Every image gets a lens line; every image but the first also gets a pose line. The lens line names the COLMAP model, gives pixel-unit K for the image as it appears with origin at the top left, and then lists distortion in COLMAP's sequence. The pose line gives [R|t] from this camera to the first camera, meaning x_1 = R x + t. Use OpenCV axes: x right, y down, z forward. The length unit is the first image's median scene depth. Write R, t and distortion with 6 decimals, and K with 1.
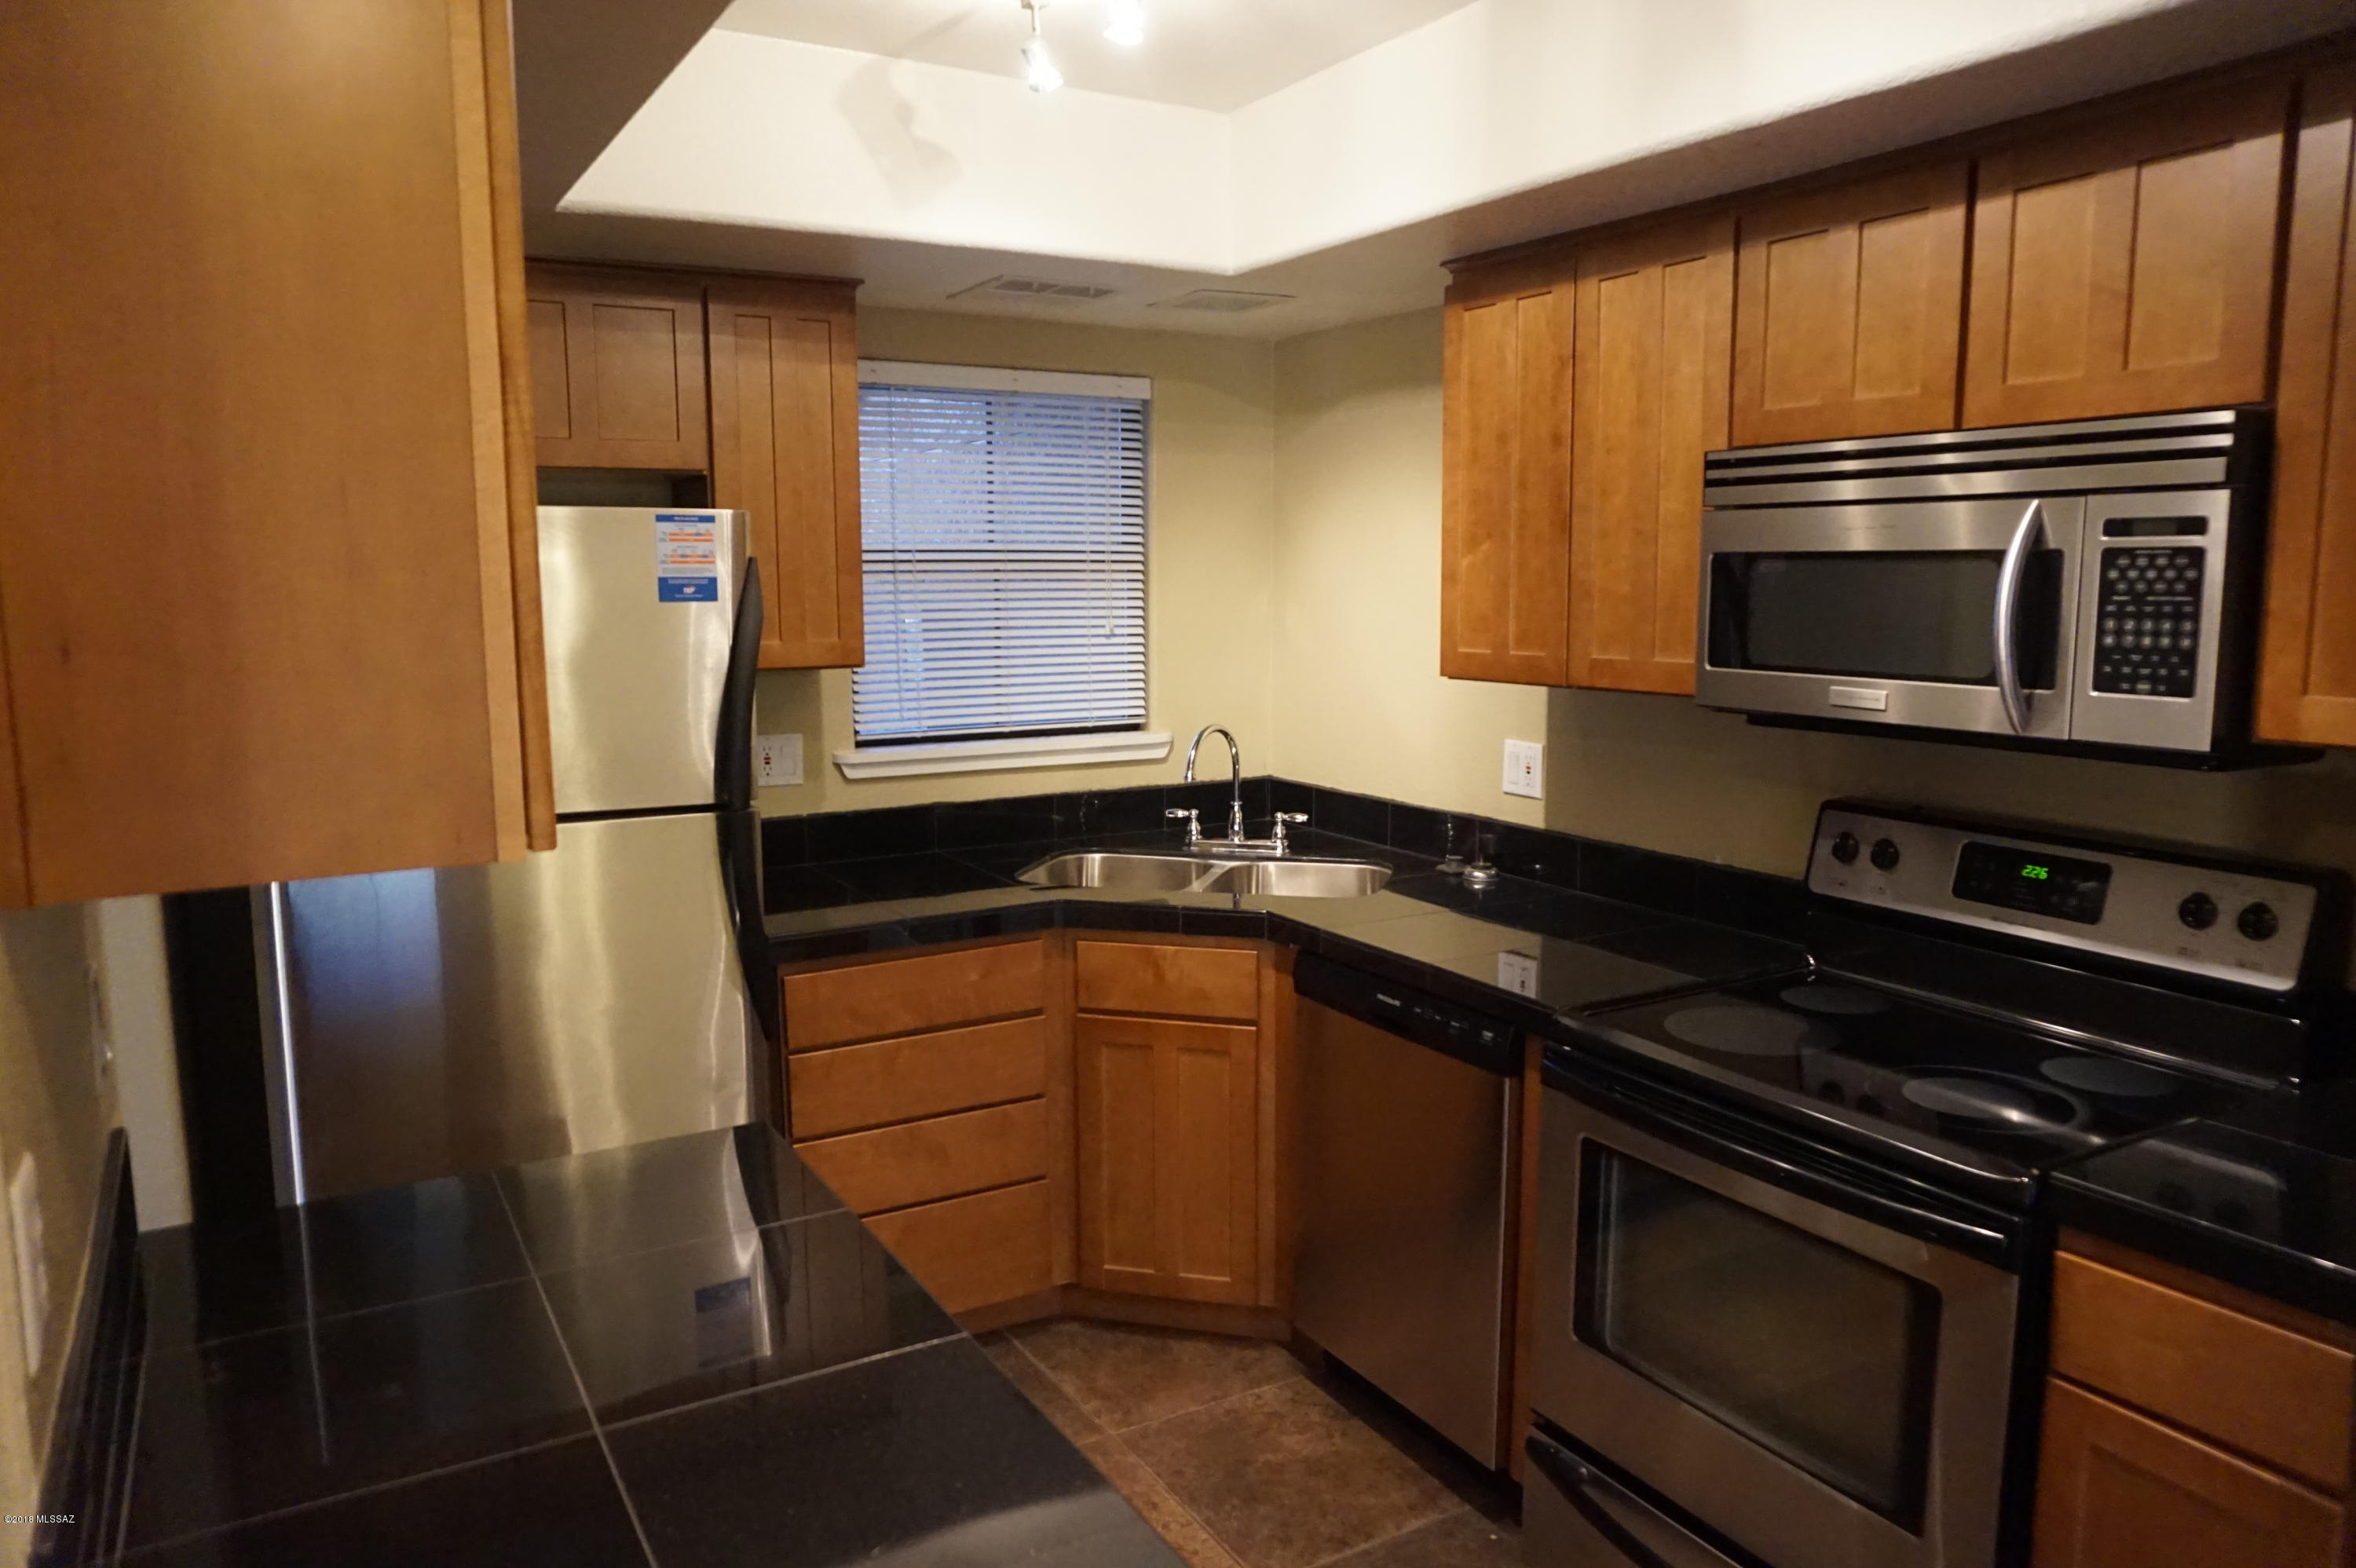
lens RADIAL K [[1597.0, 0, 1179.2], [0, 1597.0, 793.8], [0, 0, 1]] dist [-0.039799, 0.029993]
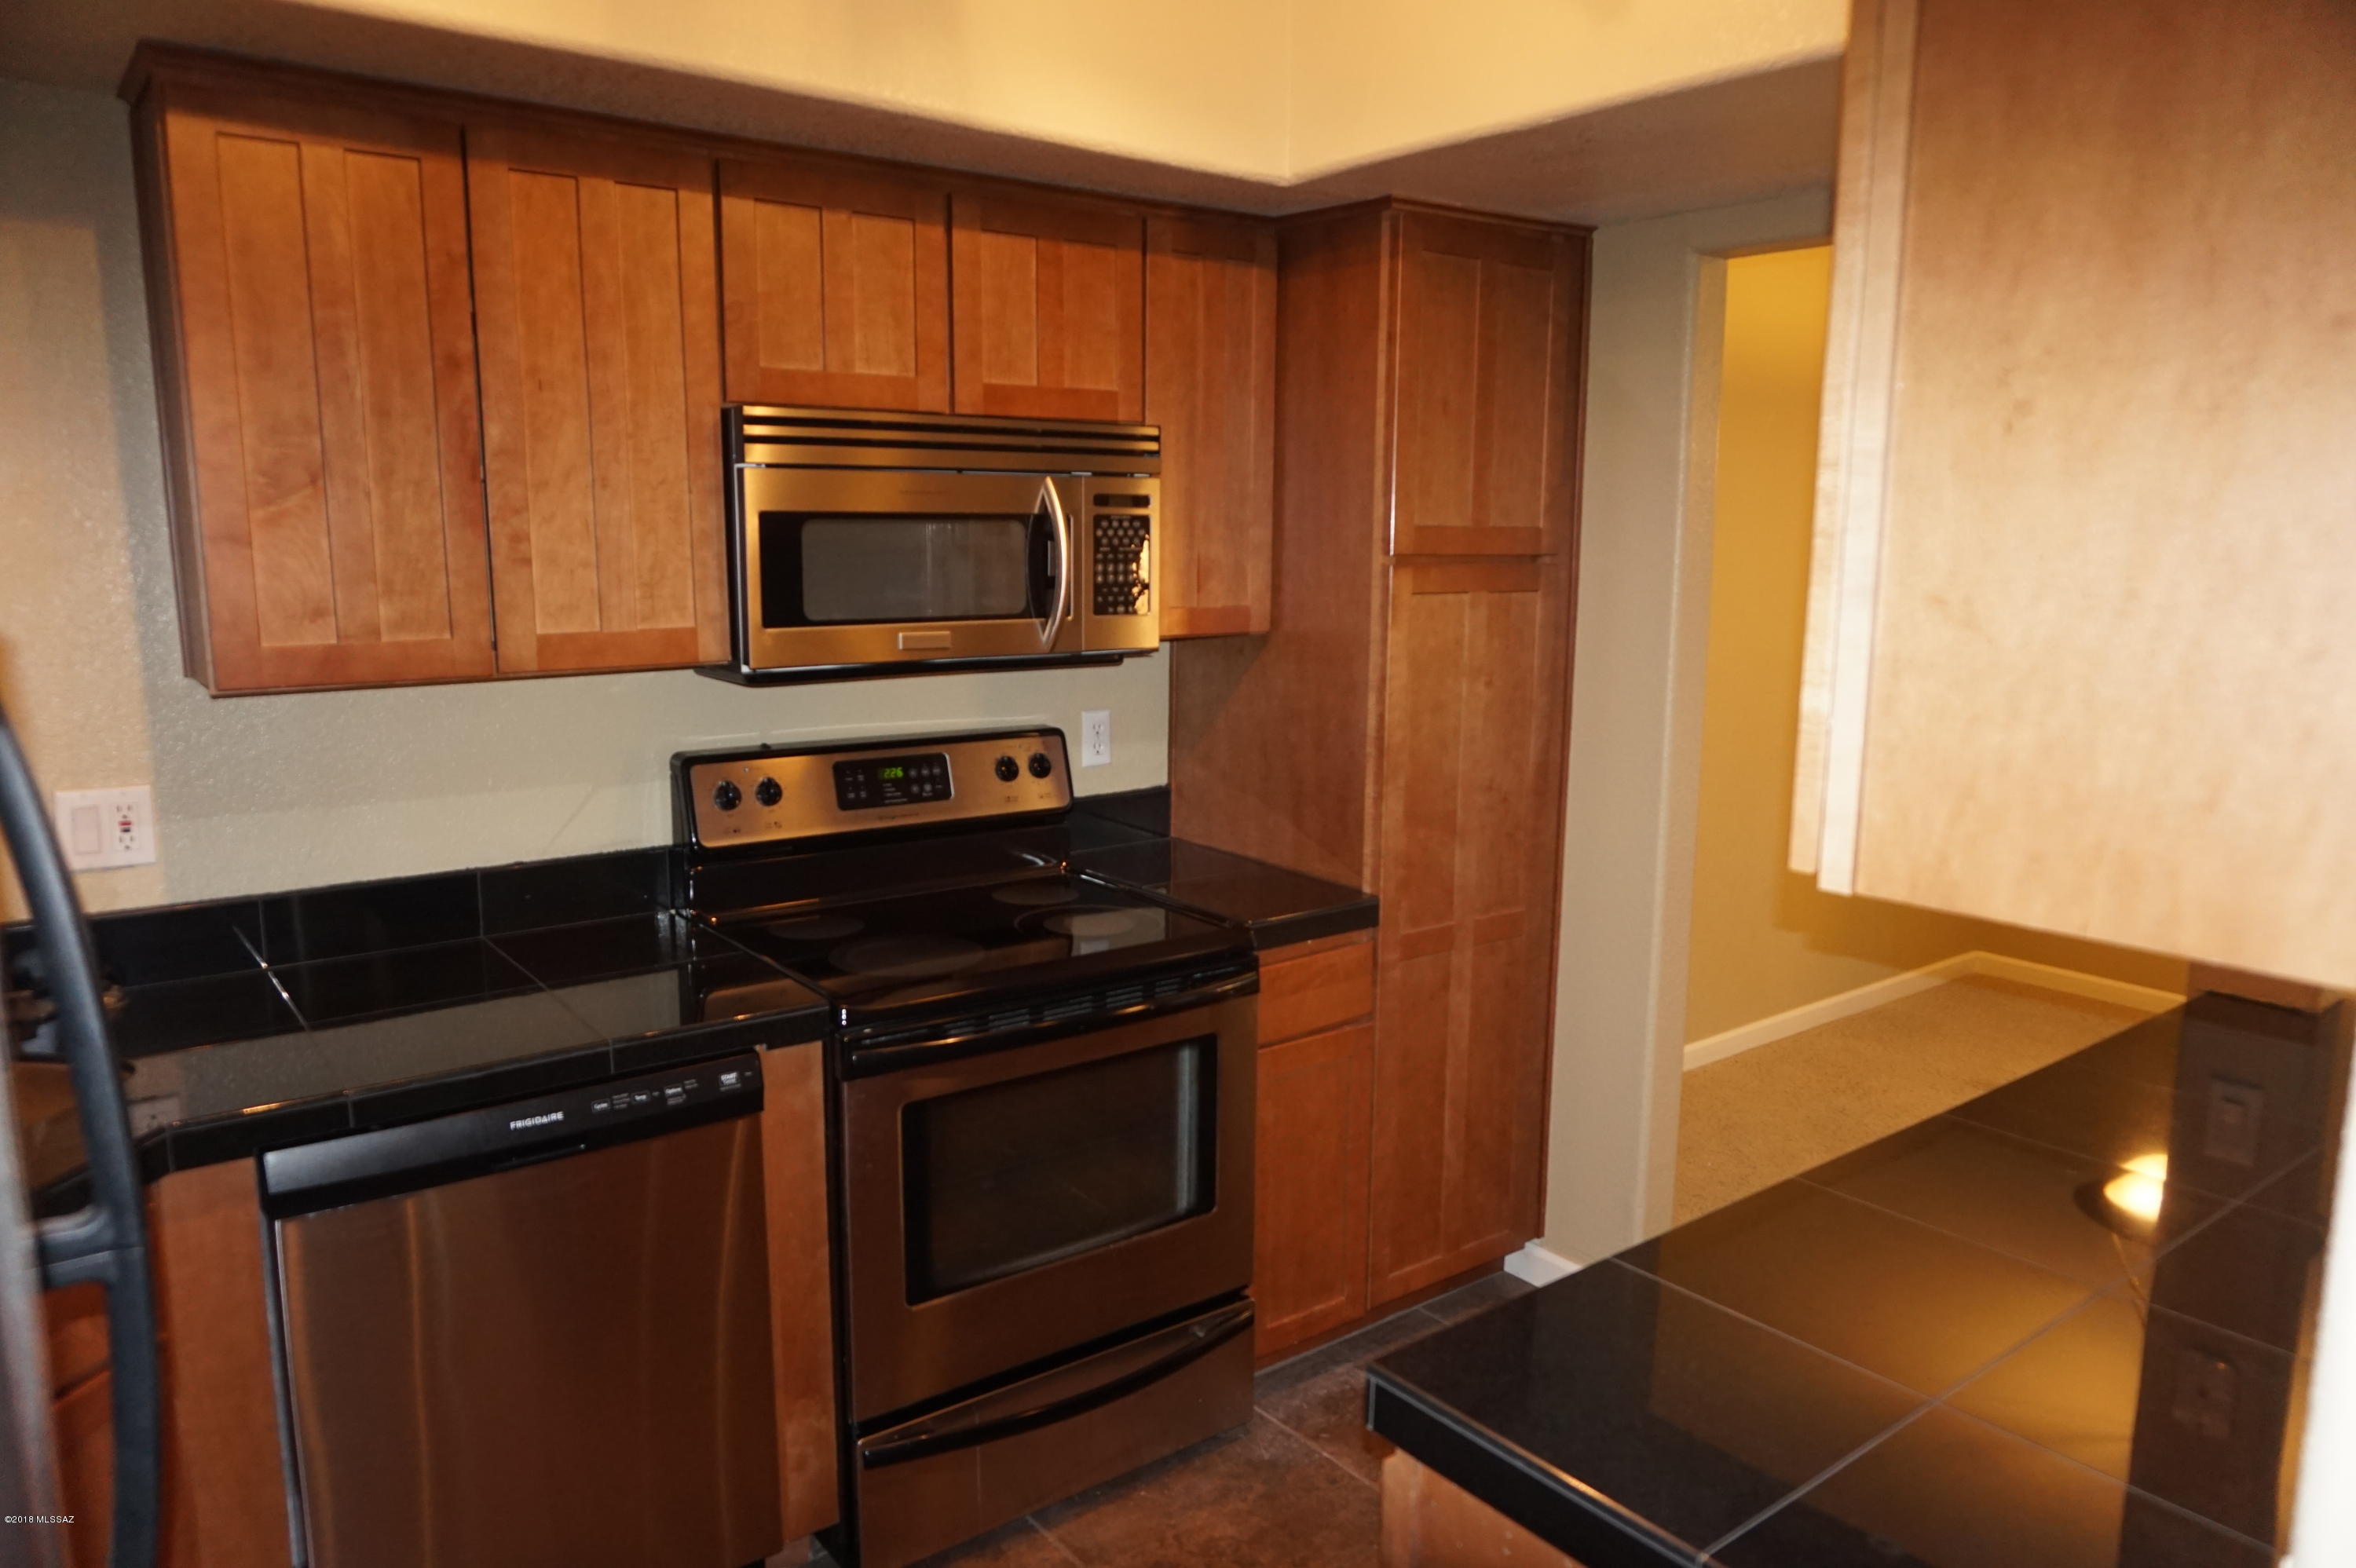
lens RADIAL K [[1597.0, 0, 1191.4], [0, 1597.0, 797.3], [0, 0, 1]] dist [-0.039799, 0.029993]
pose [[-0.134927, -0.165579, 0.976923, -0.547815], [0.131480, 0.974228, 0.183282, -0.100318], [-0.982093, 0.153176, -0.109680, 0.700943]]
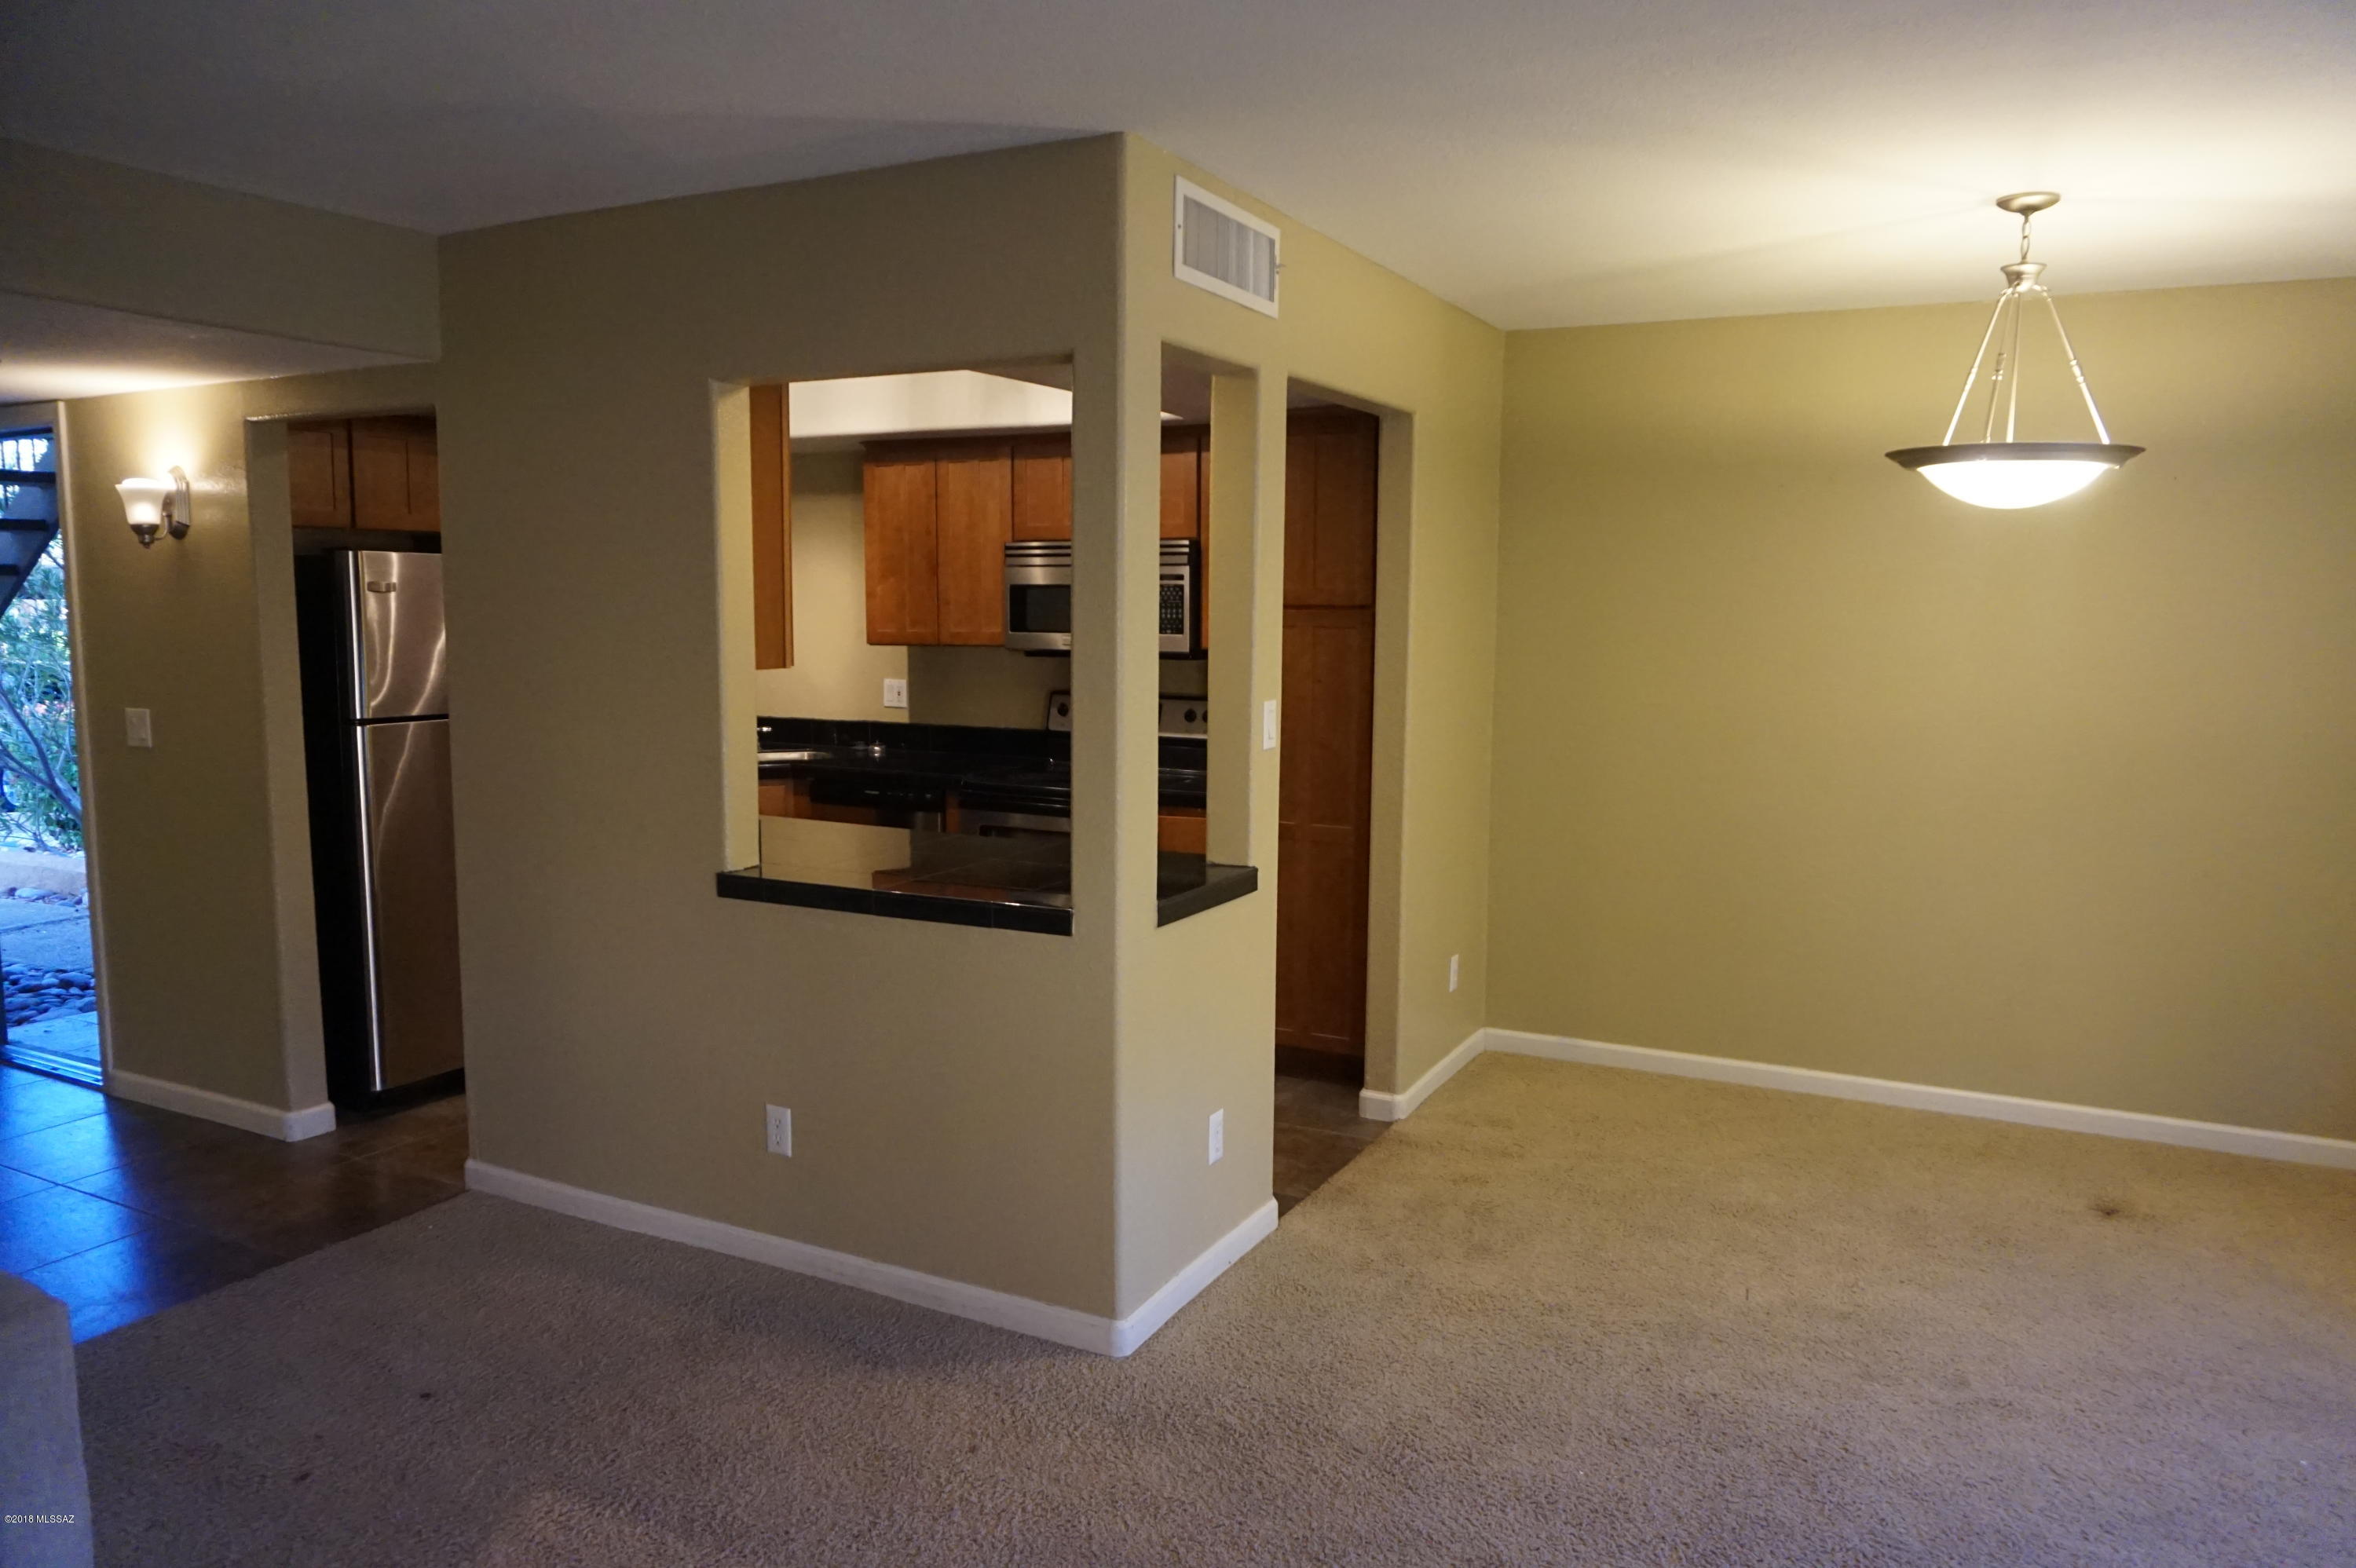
lens RADIAL K [[1597.0, 0, 1170.6], [0, 1597.0, 782.7], [0, 0, 1]] dist [-0.039799, 0.029993]
pose [[0.849246, -0.052469, 0.525383, -0.596447], [0.065633, 0.997823, -0.006441, 0.144075], [-0.523902, 0.039952, 0.850841, -0.940902]]
